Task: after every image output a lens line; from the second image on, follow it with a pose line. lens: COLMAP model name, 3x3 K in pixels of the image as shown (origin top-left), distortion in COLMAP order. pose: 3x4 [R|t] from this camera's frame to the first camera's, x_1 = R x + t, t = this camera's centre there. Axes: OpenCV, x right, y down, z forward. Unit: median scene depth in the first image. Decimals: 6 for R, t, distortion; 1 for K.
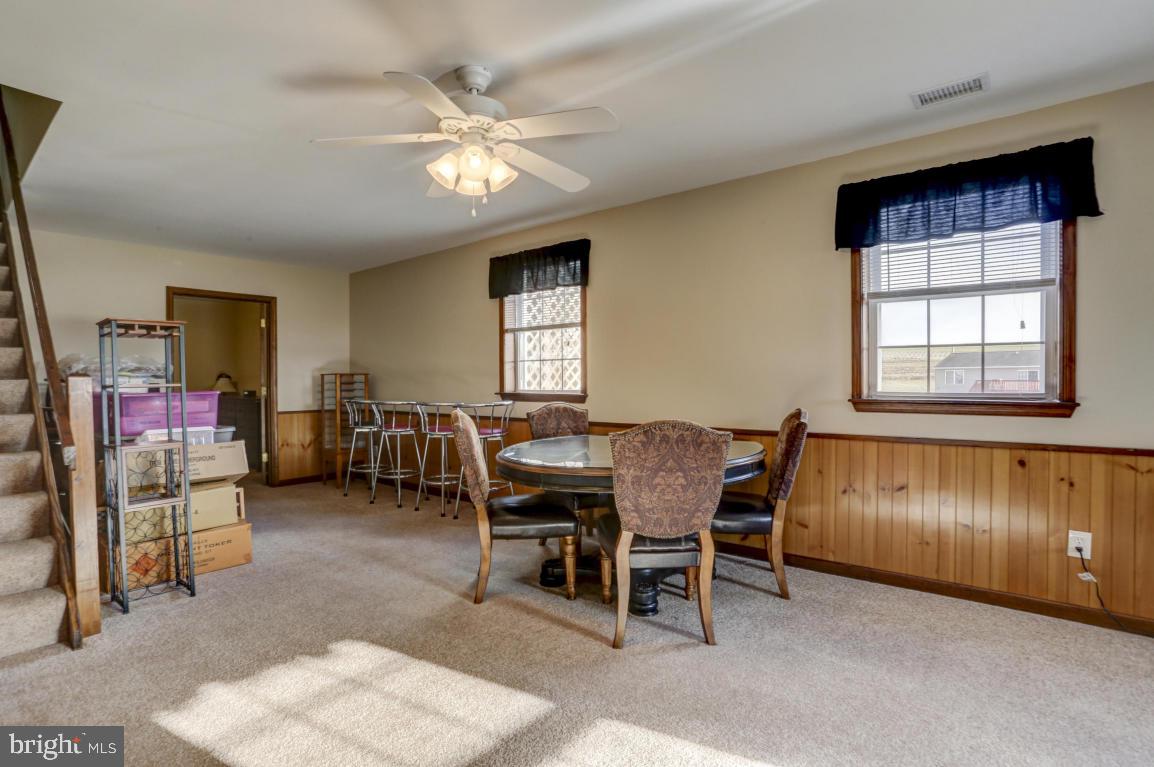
lens RADIAL K [[565.9, 0, 574.6], [0, 565.9, 382.8], [0, 0, 1]] dist [-0.061251, 0.020821]
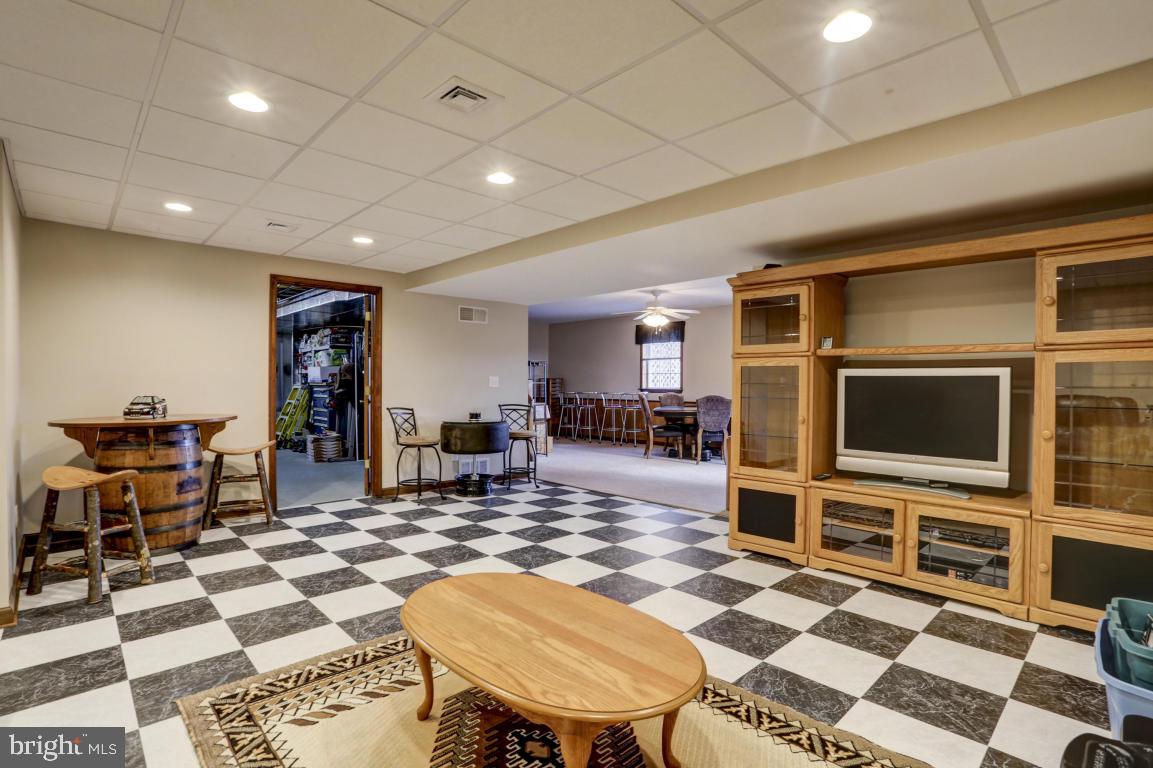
lens RADIAL K [[565.4, 0, 579.6], [0, 565.4, 384.5], [0, 0, 1]] dist [-0.061251, 0.020821]
pose [[0.992980, 0.005045, -0.118175, -0.119324], [-0.005118, 0.999987, -0.000315, 0.003252], [0.118171, 0.000918, 0.992993, -1.256019]]
